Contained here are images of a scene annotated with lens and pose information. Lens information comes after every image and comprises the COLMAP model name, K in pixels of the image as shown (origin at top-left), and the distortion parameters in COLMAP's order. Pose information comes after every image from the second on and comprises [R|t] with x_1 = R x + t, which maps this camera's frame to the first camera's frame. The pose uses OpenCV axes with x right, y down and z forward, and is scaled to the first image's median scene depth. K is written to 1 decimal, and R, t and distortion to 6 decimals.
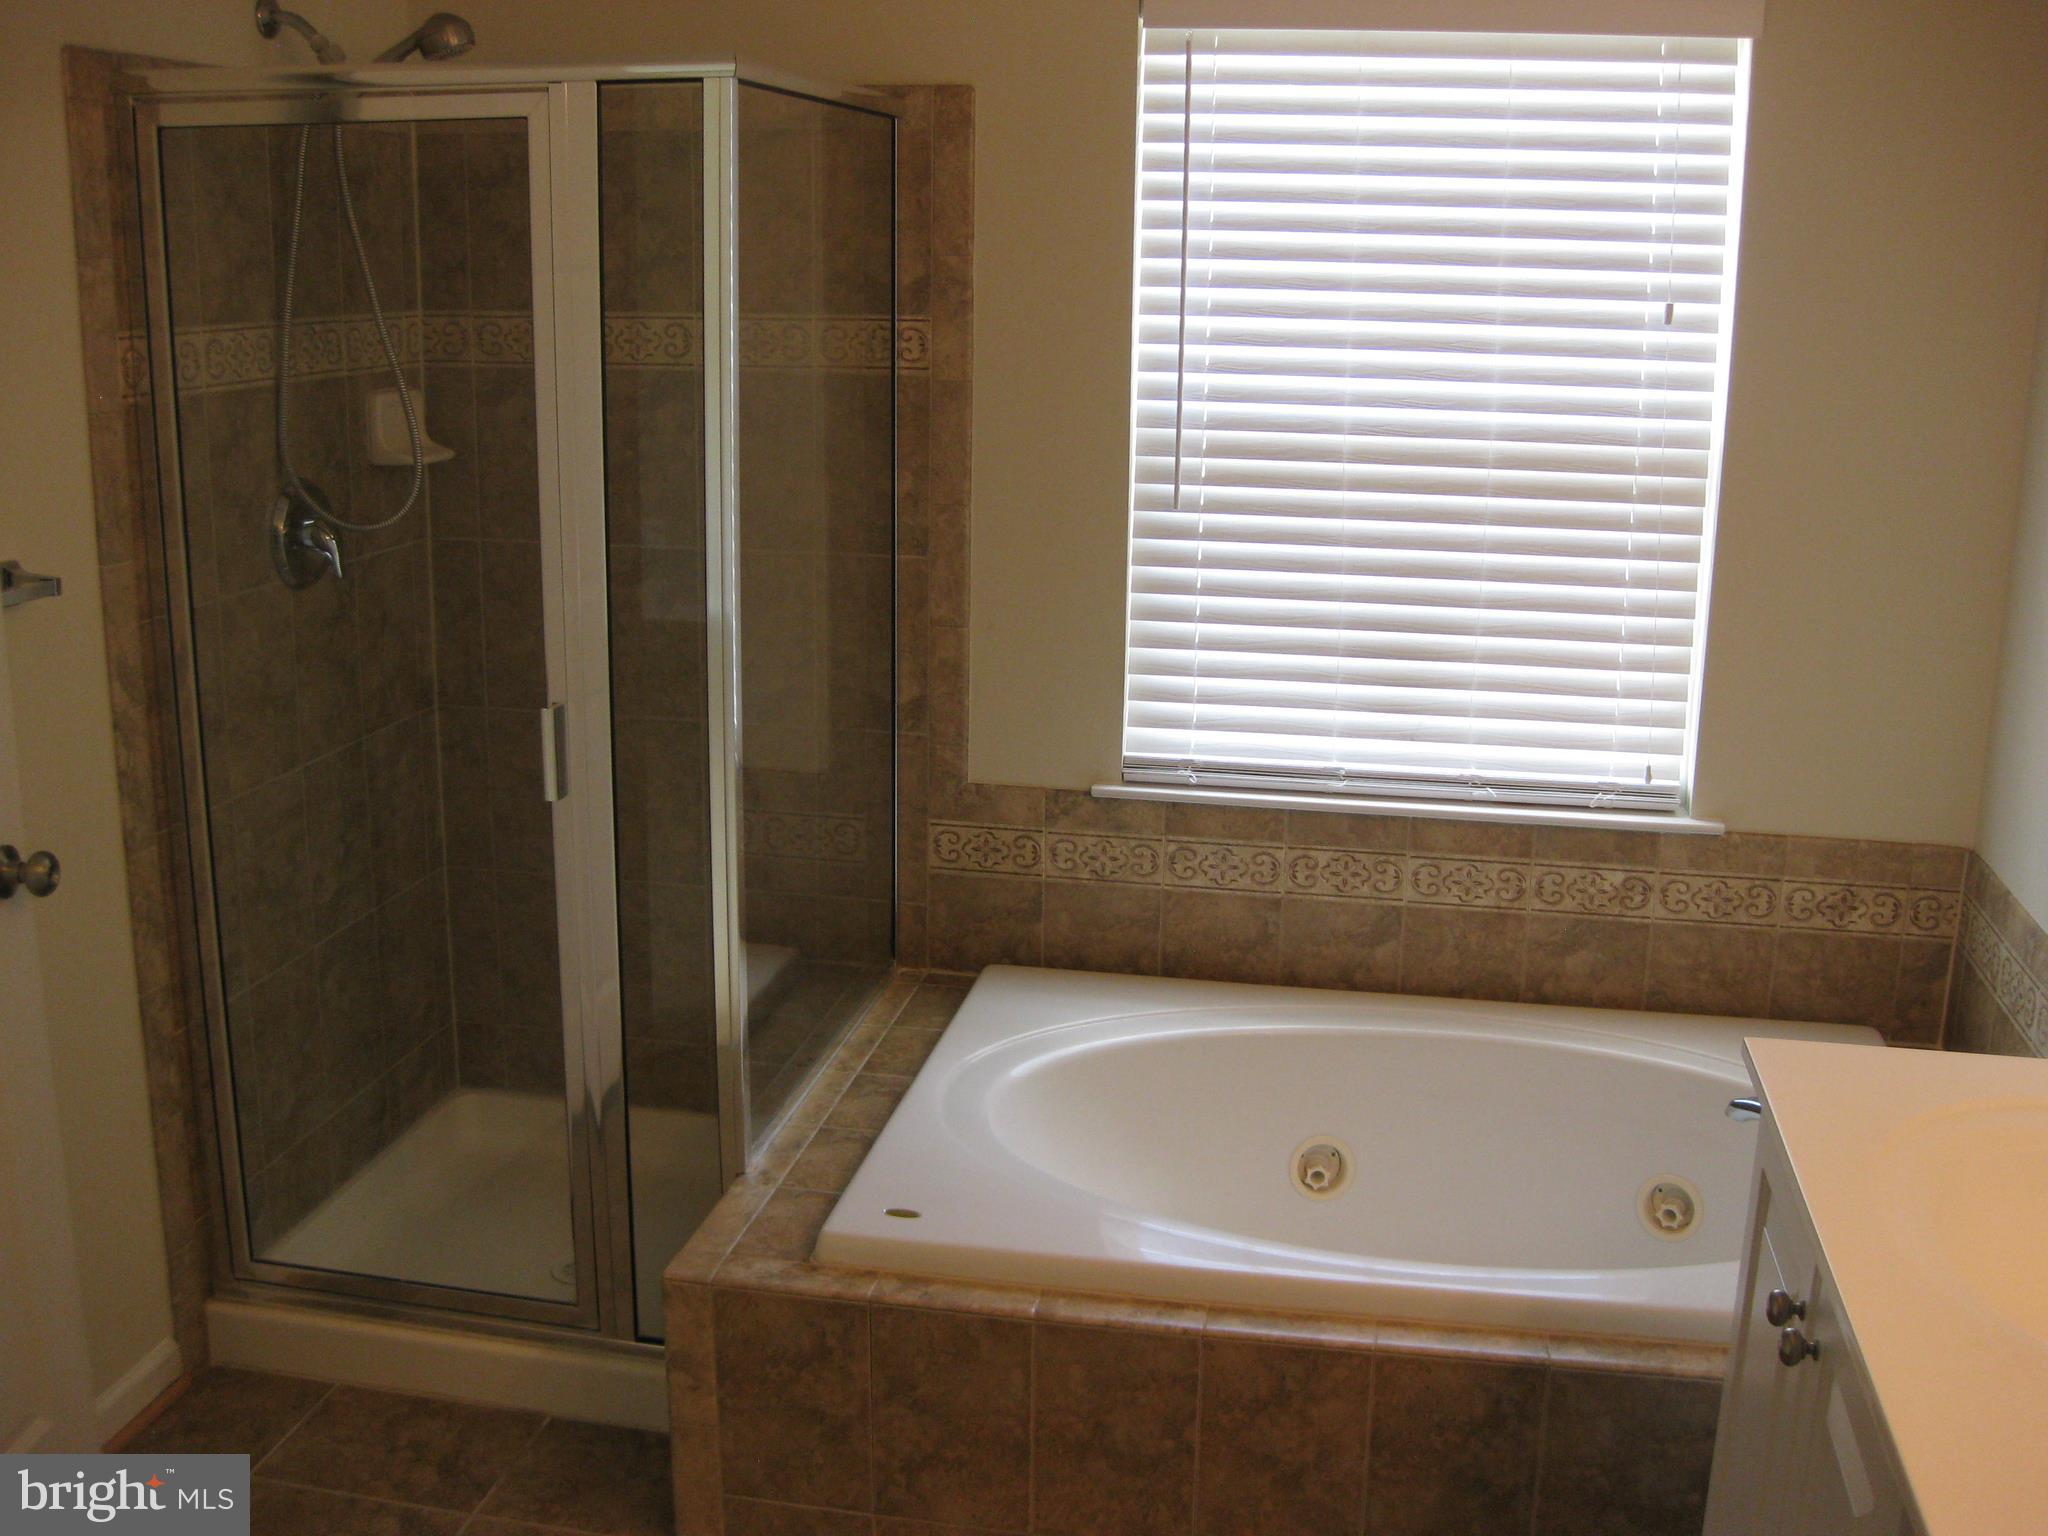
lens RADIAL K [[2079.7, 0, 1024.0], [0, 2079.7, 768.0], [0, 0, 1]] dist [-0.180587, 0.173888]
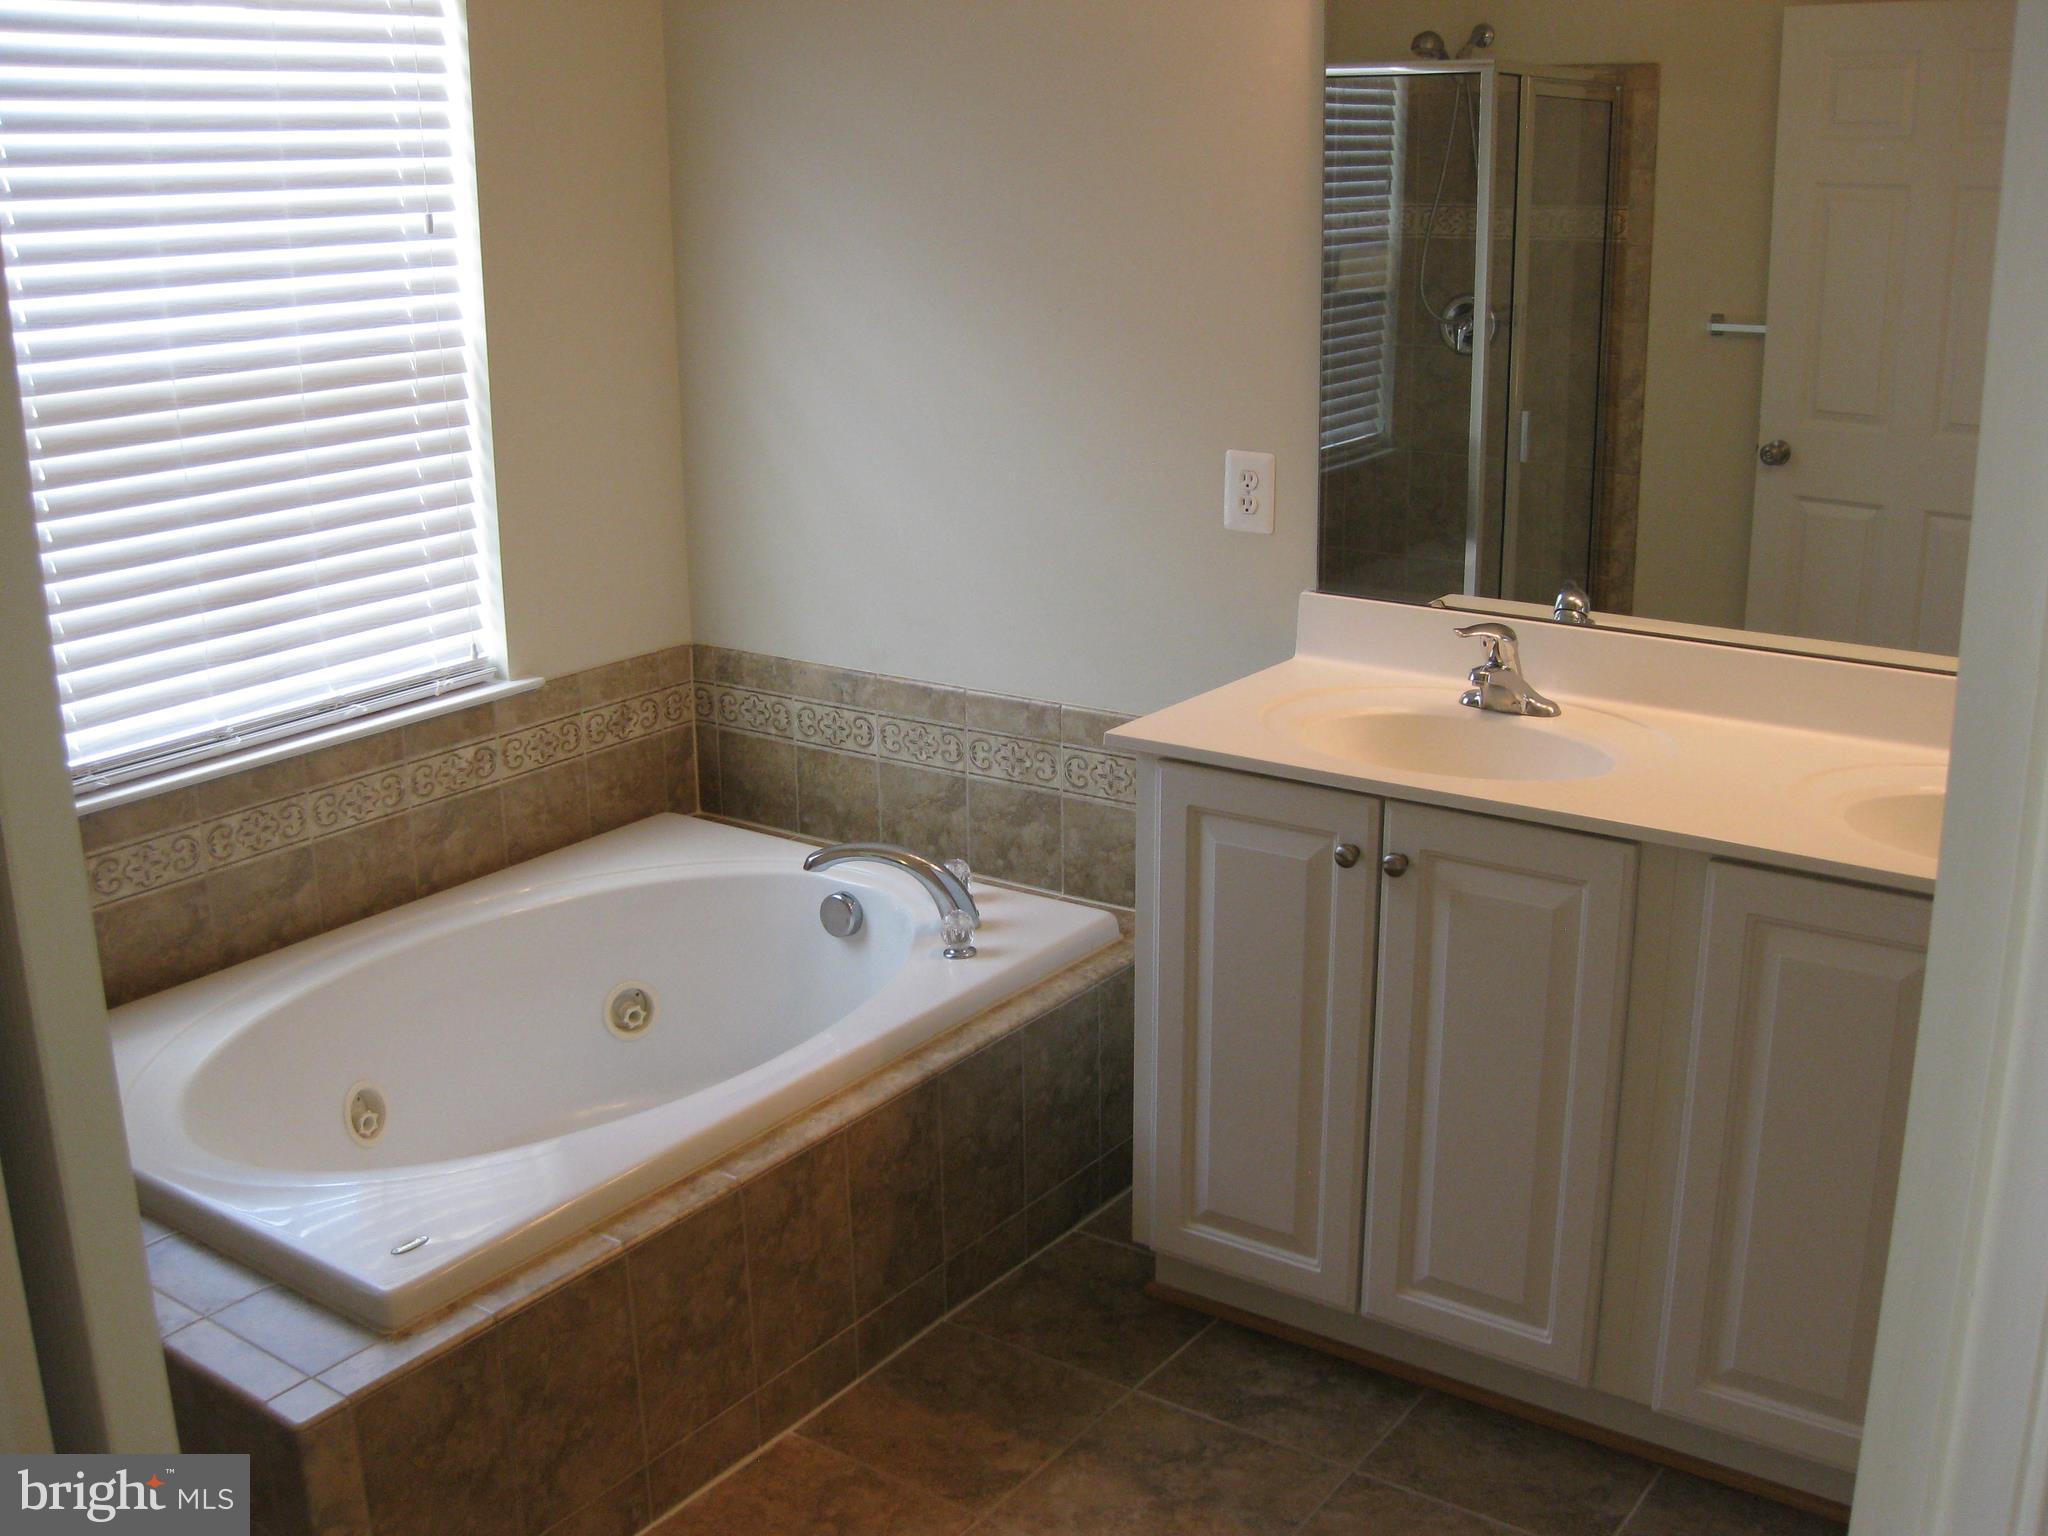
lens RADIAL K [[2079.7, 0, 1024.0], [0, 2079.7, 768.0], [0, 0, 1]] dist [-0.180587, 0.173888]
pose [[0.421645, -0.273785, 0.864440, -0.521308], [0.242212, 0.952694, 0.183594, -0.066277], [-0.873813, 0.131967, 0.468013, 0.246803]]
